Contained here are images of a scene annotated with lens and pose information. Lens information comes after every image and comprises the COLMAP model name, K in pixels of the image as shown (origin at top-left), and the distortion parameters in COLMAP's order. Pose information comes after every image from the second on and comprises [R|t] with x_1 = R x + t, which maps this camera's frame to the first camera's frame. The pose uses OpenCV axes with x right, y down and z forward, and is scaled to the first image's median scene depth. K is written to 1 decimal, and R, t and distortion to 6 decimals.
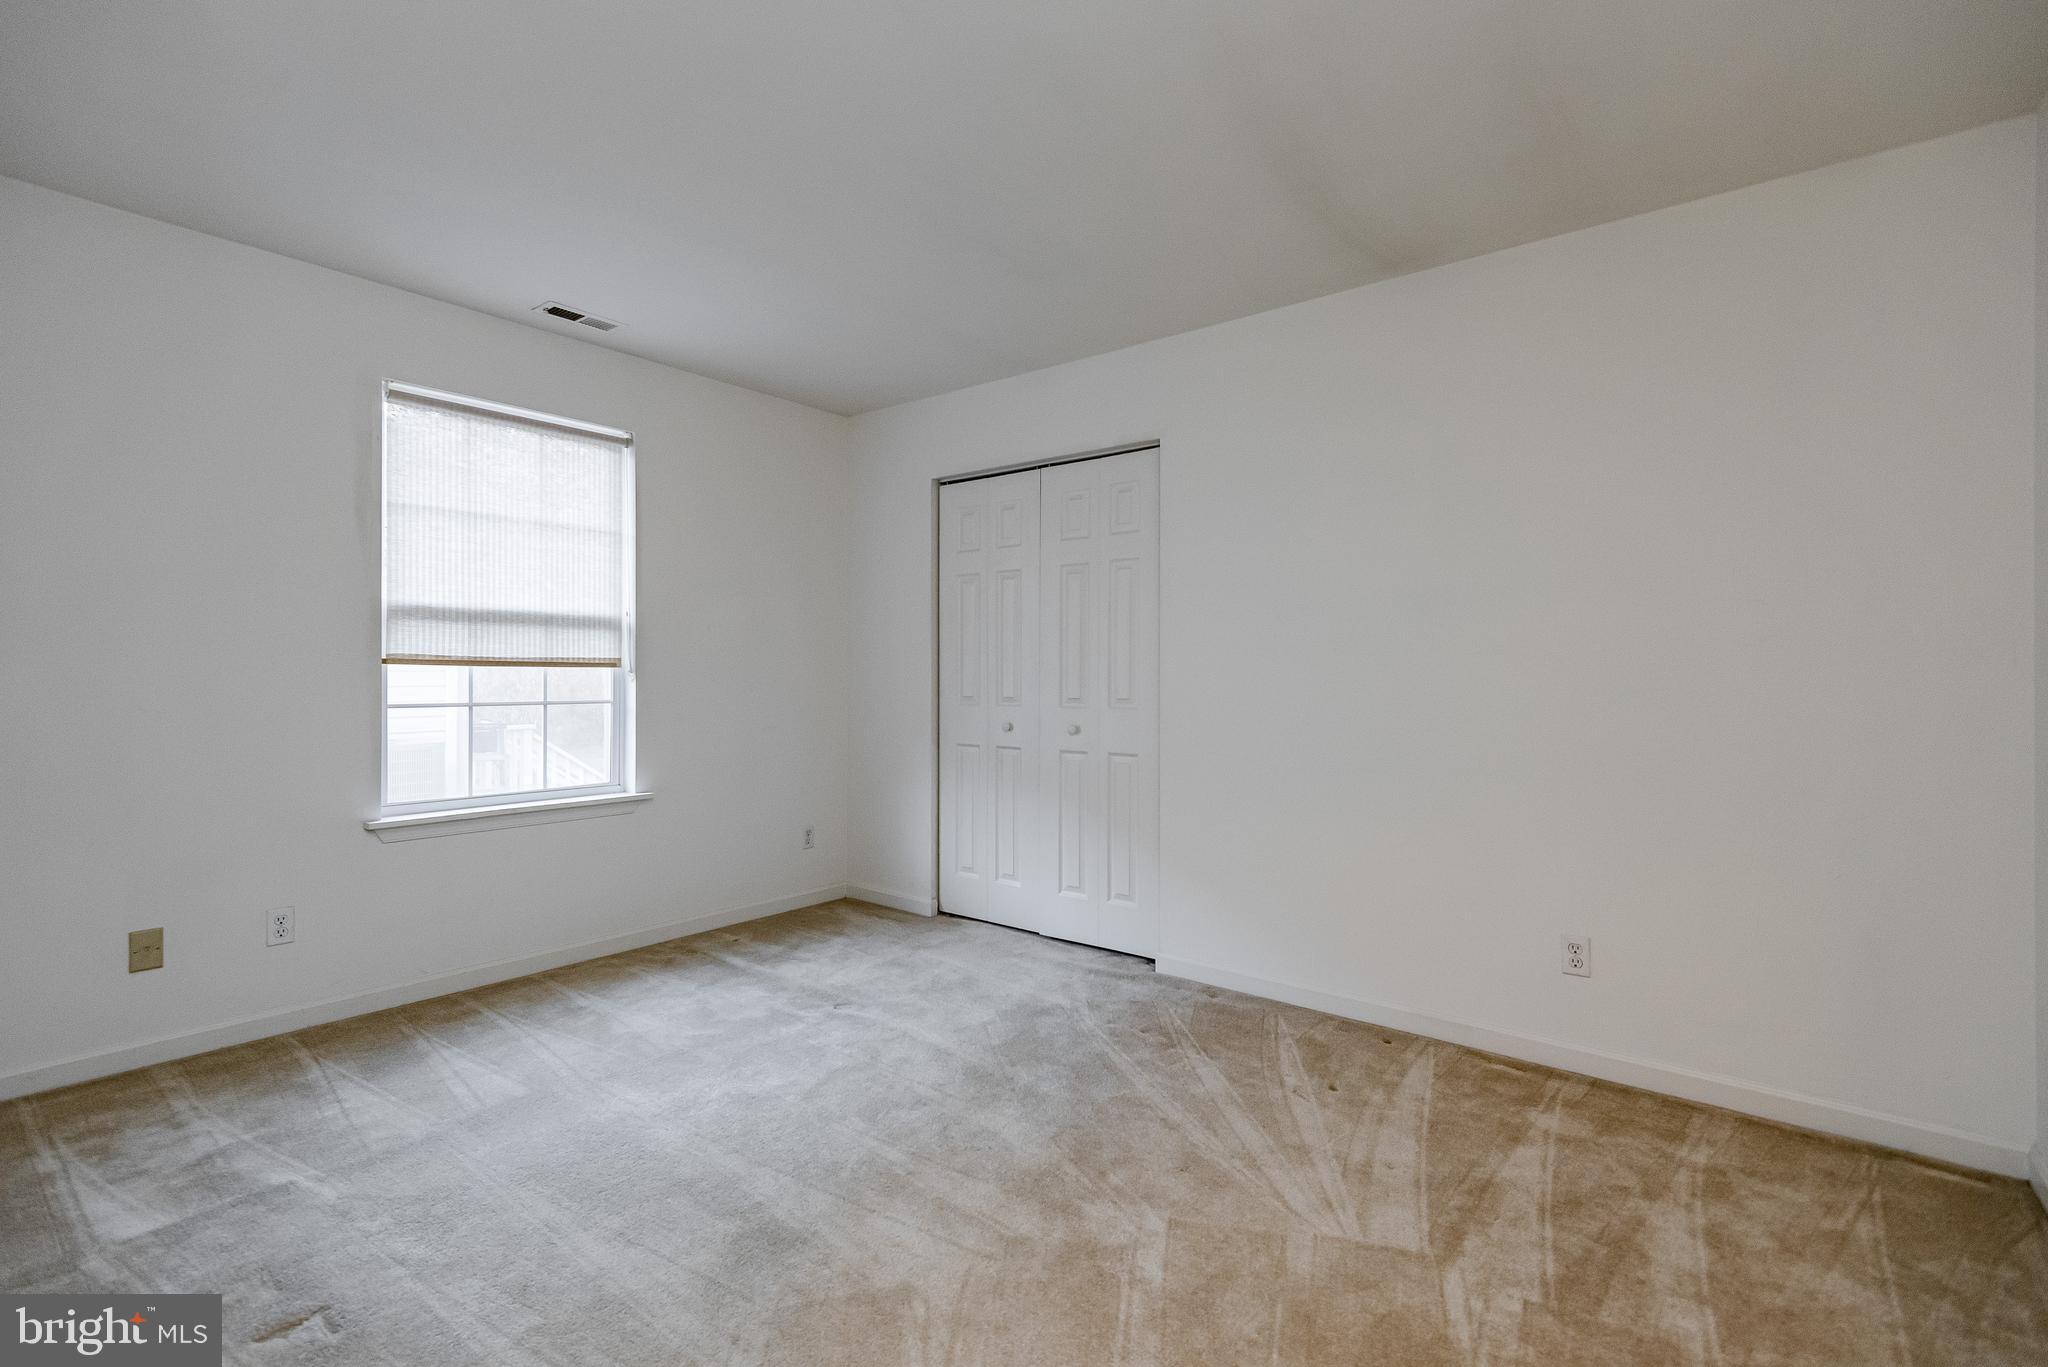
lens RADIAL K [[890.4, 0, 1035.1], [0, 890.4, 681.0], [0, 0, 1]] dist [-0.017110, 0.000037]
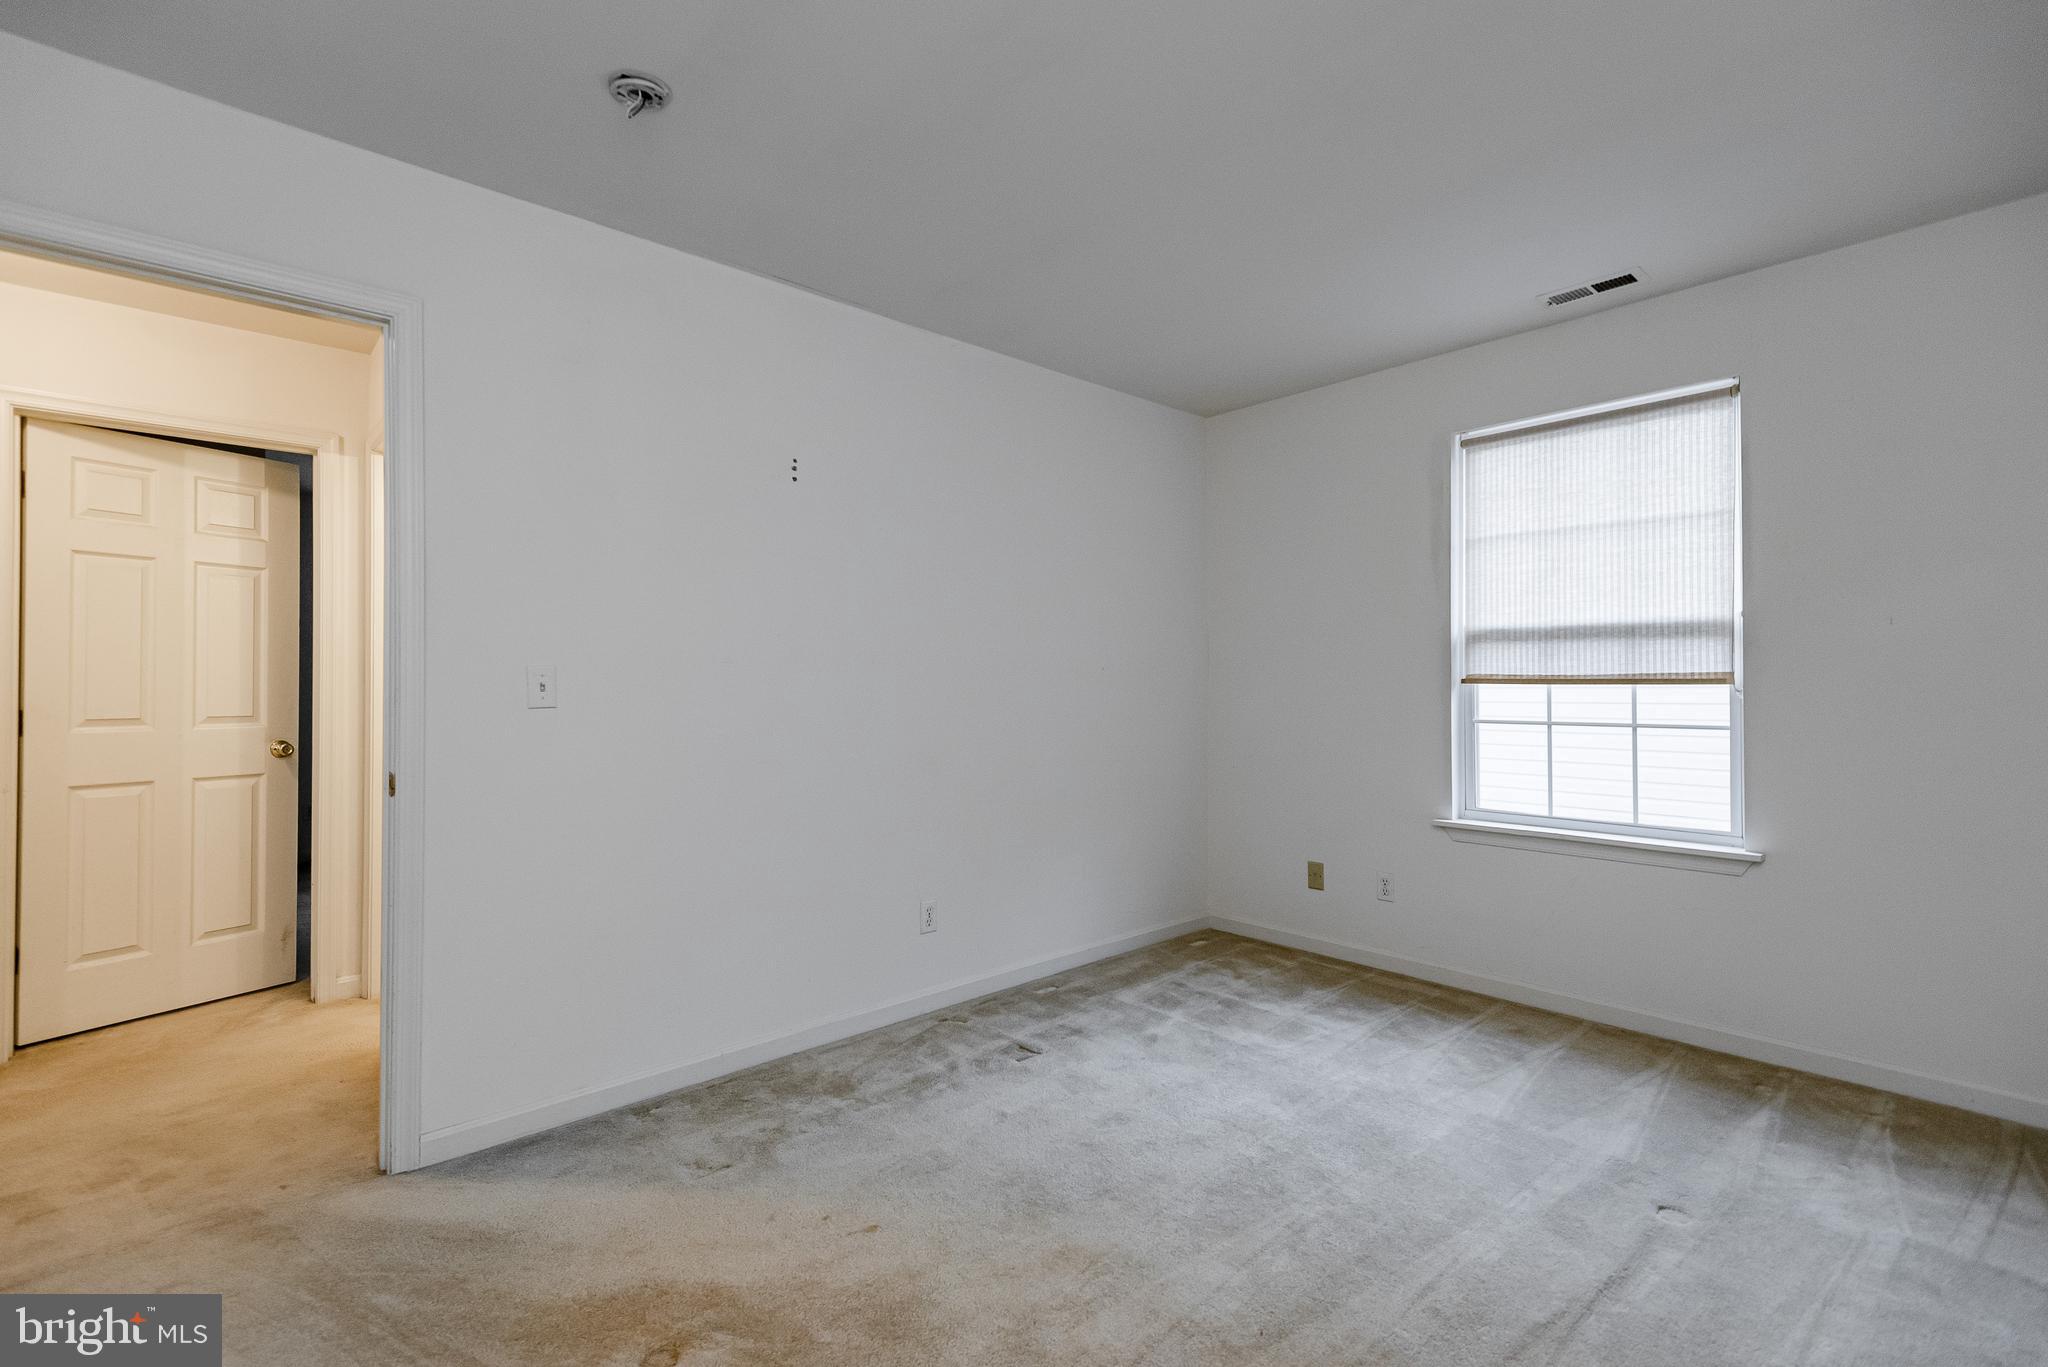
lens RADIAL K [[890.4, 0, 1023.8], [0, 890.4, 686.3], [0, 0, 1]] dist [-0.017110, 0.000037]
pose [[-0.174720, -0.006431, -0.984597, 0.445766], [-0.009206, 0.999946, -0.004898, -0.004514], [0.984575, 0.008209, -0.174770, 0.596805]]
